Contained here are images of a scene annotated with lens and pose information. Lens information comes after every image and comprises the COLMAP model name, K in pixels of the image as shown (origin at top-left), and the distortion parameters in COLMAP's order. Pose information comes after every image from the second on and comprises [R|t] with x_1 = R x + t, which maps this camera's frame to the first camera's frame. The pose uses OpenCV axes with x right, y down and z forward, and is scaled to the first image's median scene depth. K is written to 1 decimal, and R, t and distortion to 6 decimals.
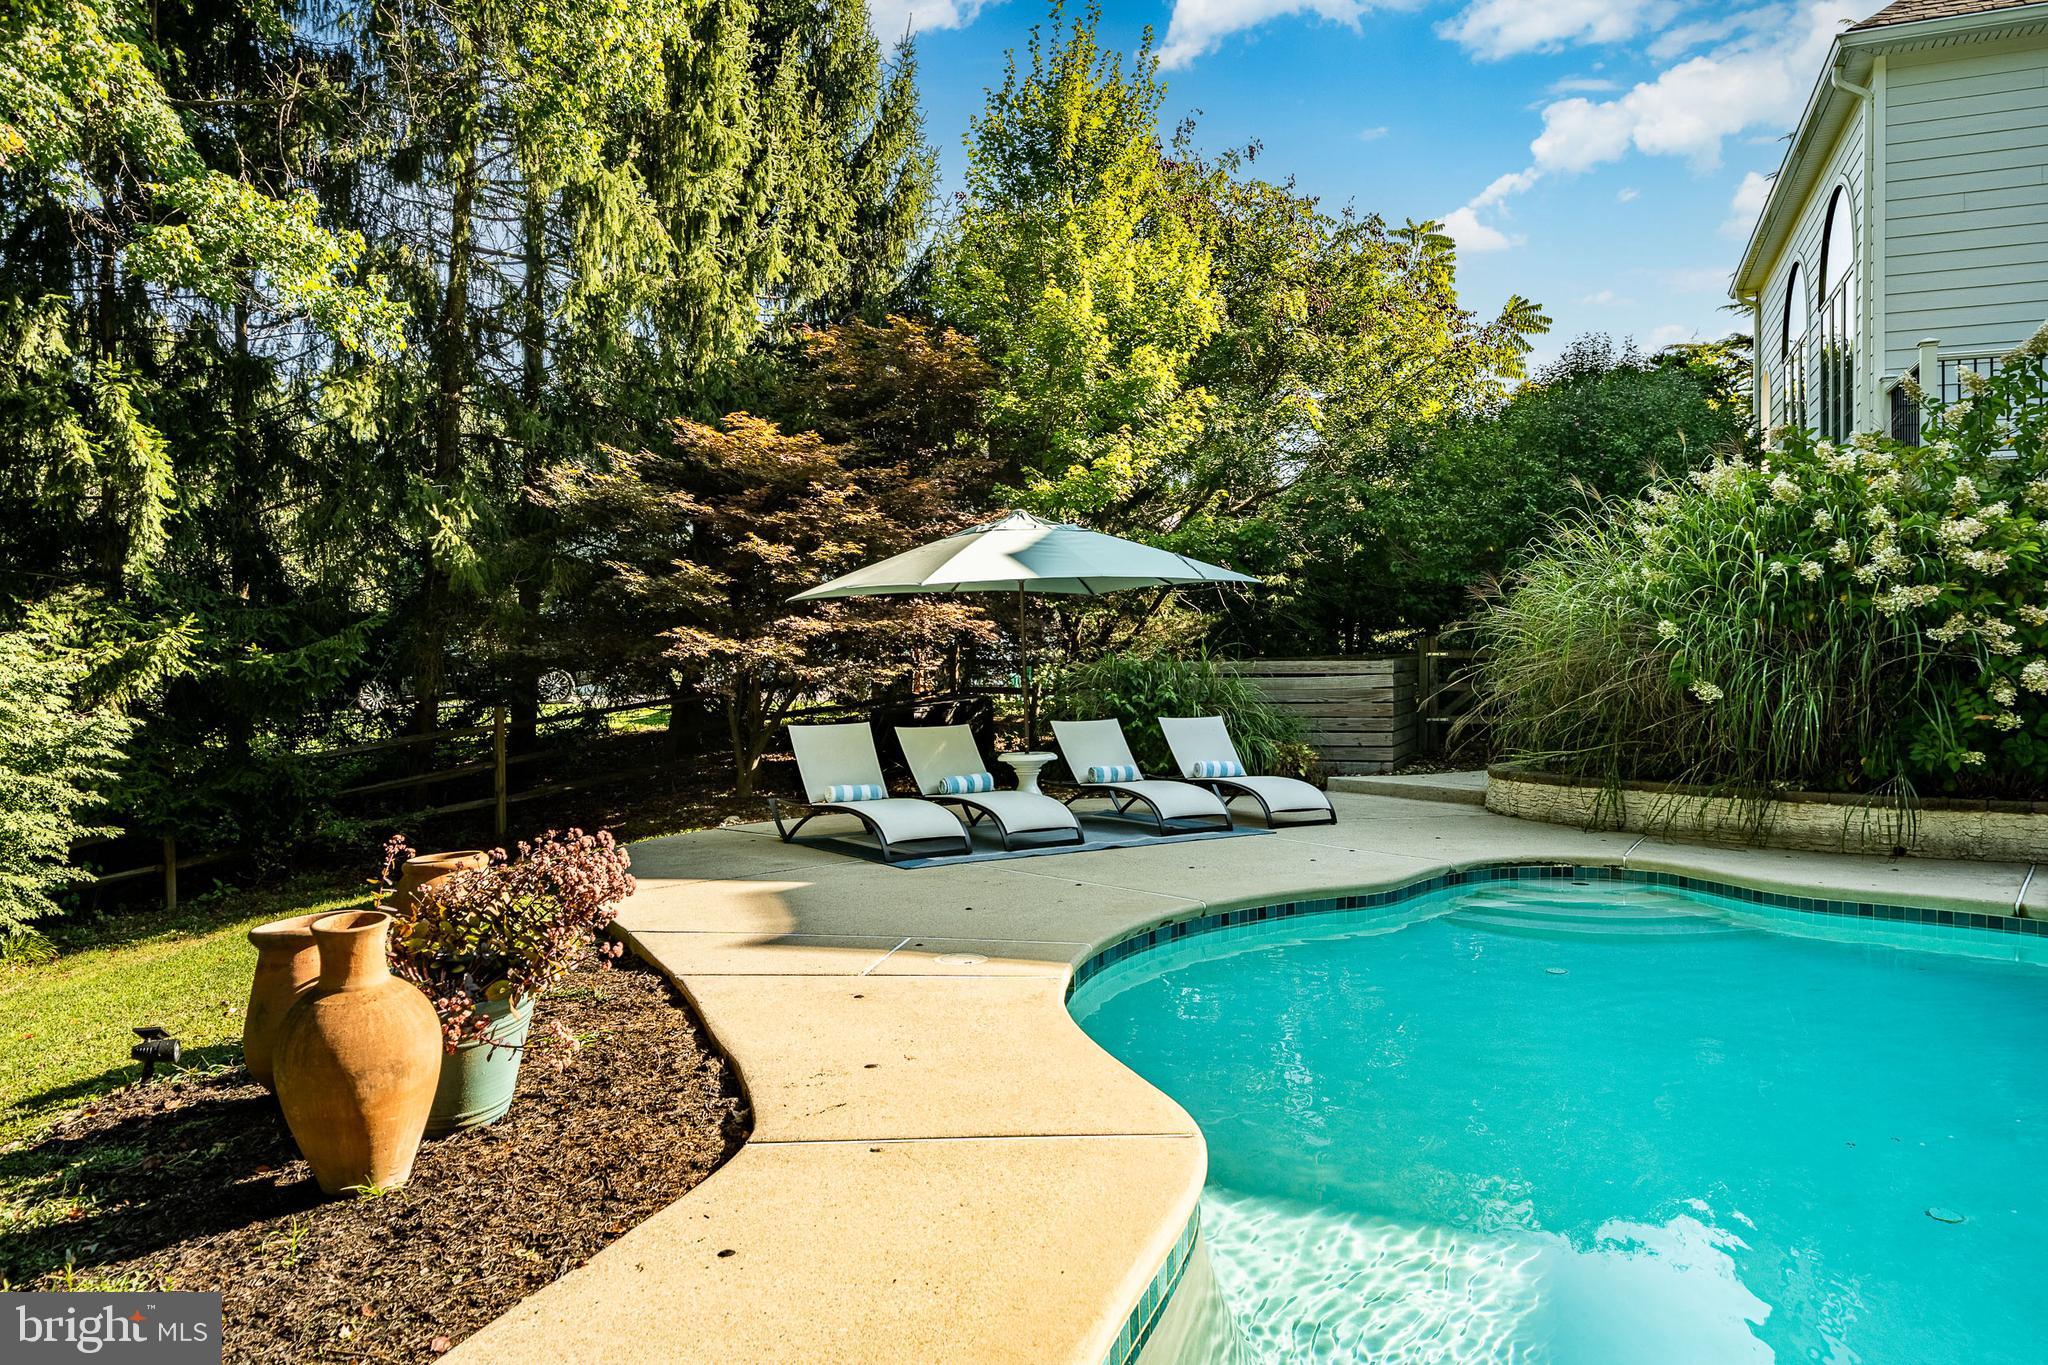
lens RADIAL K [[1399.2, 0, 1116.1], [0, 1399.2, 722.5], [0, 0, 1]] dist [0.004969, -0.009350]
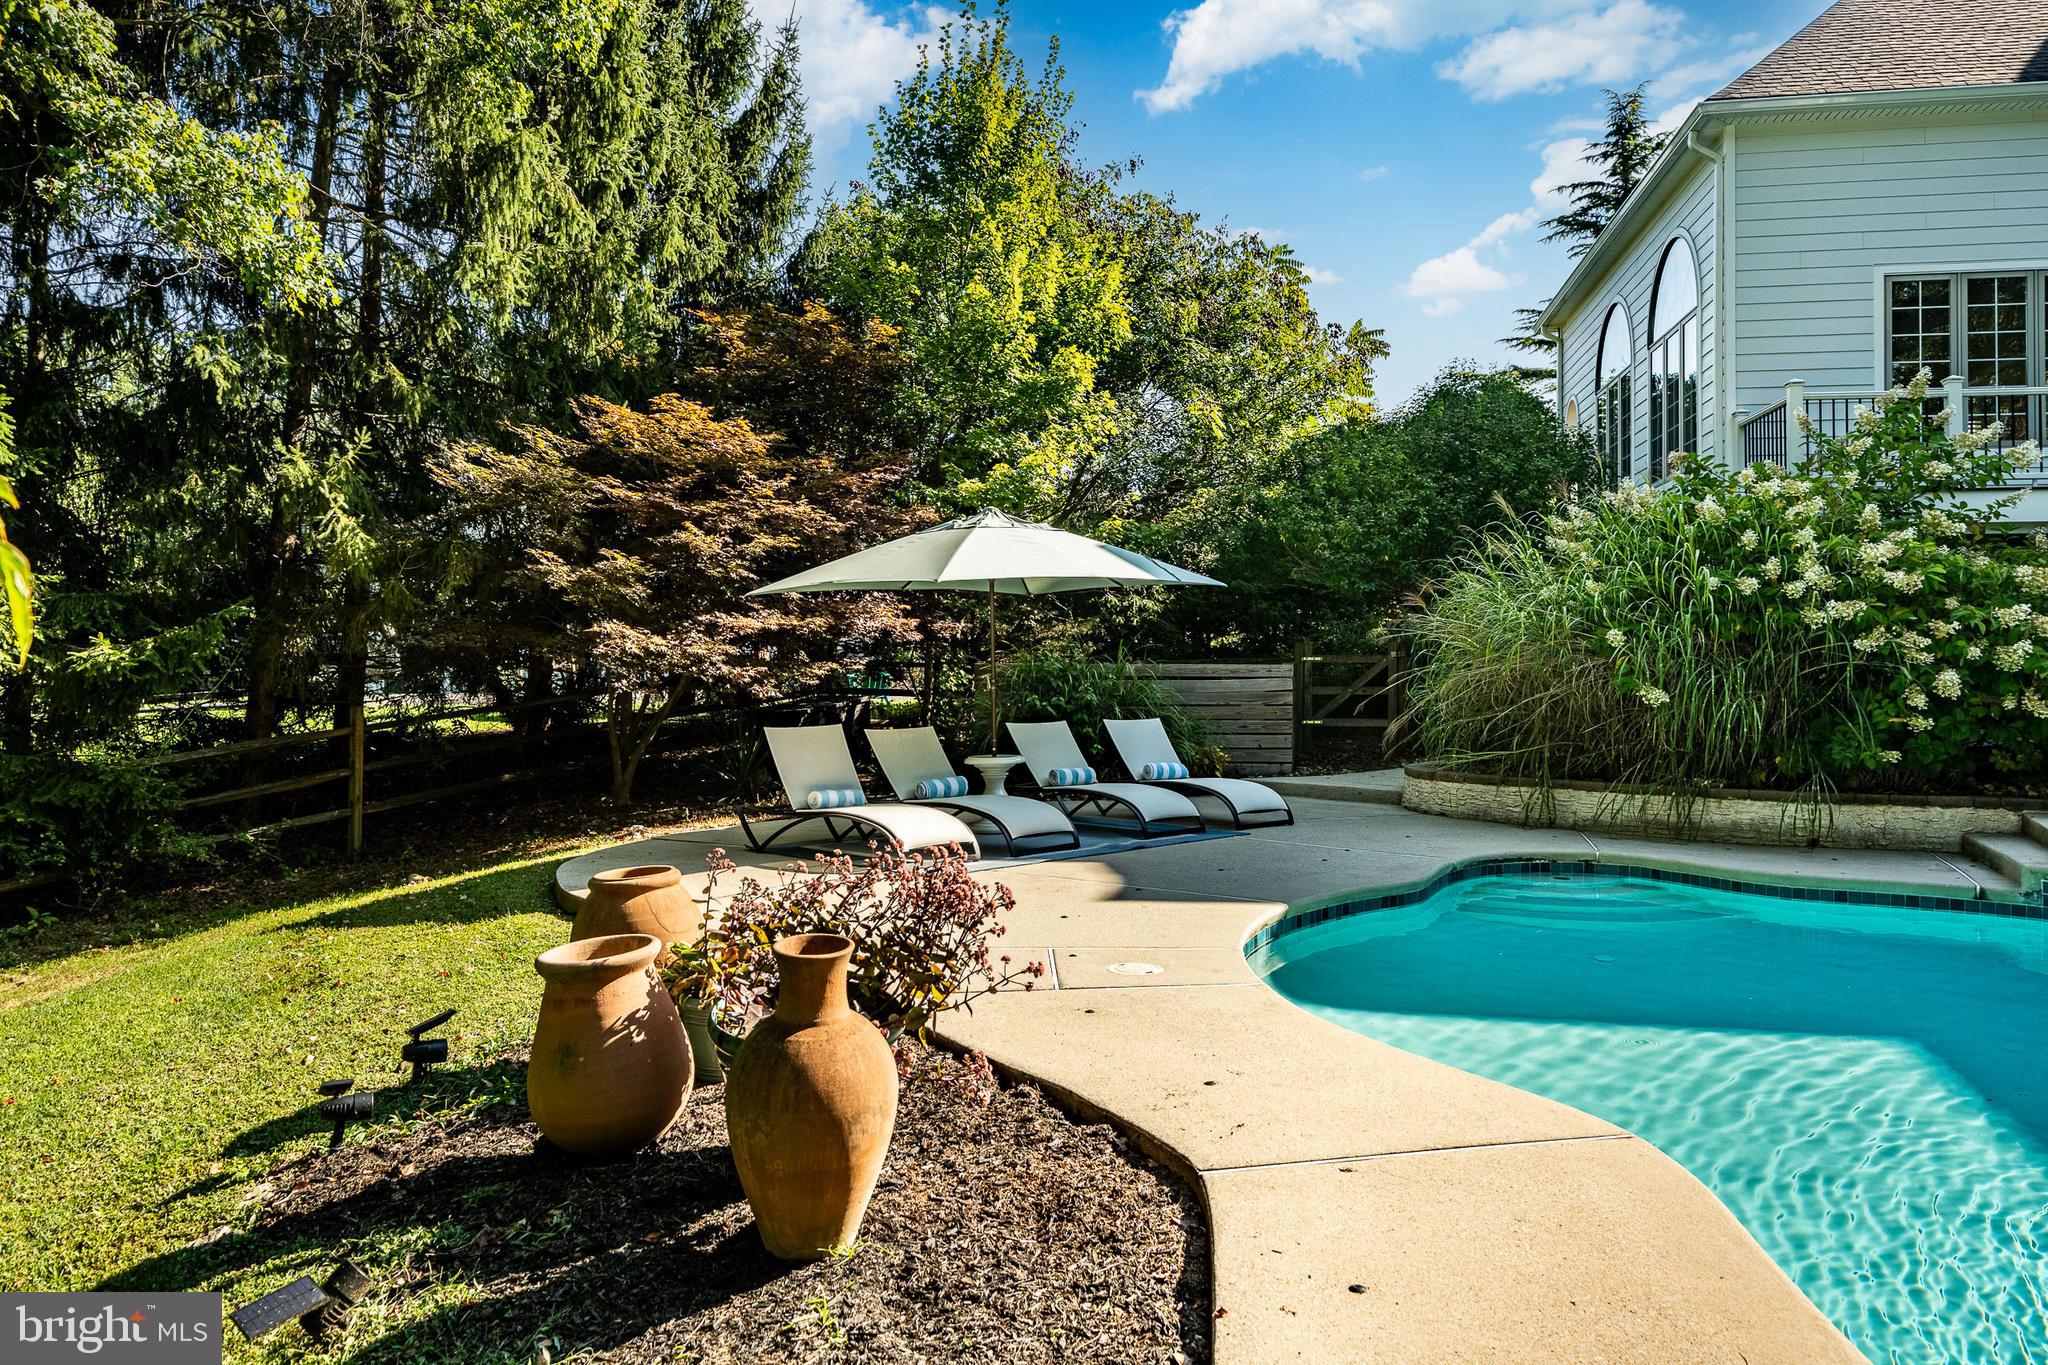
lens RADIAL K [[1399.2, 0, 1024.9], [0, 1399.2, 674.4], [0, 0, 1]] dist [0.004969, -0.009350]
pose [[0.980519, 0.007663, 0.196277, -0.223298], [-0.000418, 0.999318, -0.036928, 0.001145], [-0.196426, 0.036127, 0.979853, 0.036707]]
